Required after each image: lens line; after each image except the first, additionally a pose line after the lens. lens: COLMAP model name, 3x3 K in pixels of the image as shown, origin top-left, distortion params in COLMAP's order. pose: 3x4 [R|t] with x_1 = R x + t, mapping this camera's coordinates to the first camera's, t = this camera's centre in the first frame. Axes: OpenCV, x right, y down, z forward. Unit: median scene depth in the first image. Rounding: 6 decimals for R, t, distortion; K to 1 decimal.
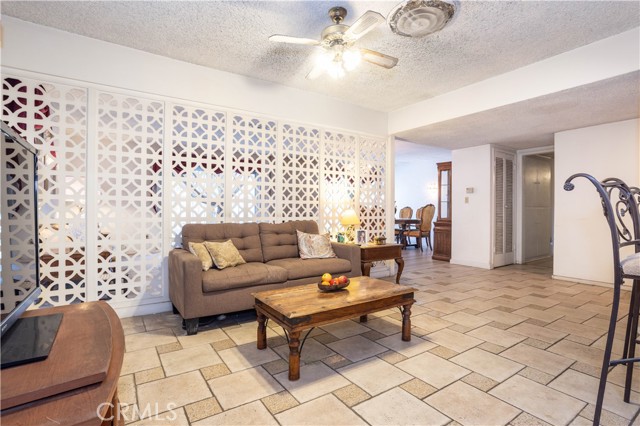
lens RADIAL K [[314.0, 0, 316.1], [0, 314.0, 215.9], [0, 0, 1]] dist [-0.039382, 0.010949]
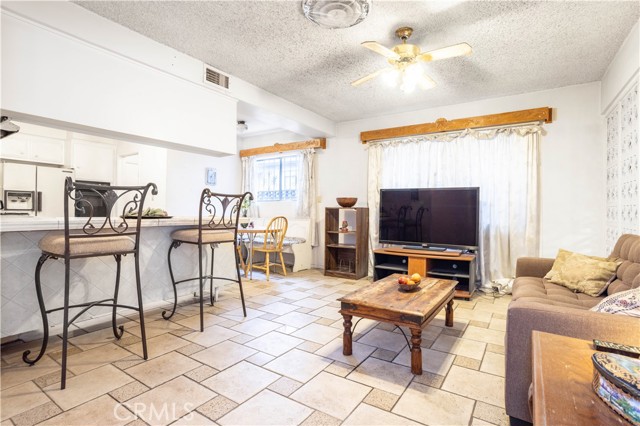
lens RADIAL K [[314.0, 0, 319.8], [0, 314.0, 209.3], [0, 0, 1]] dist [-0.039382, 0.010949]
pose [[-0.916554, -0.011708, -0.399739, 0.584810], [-0.020300, 0.999645, 0.017266, -0.032560], [0.399395, 0.023940, -0.916466, 1.433076]]
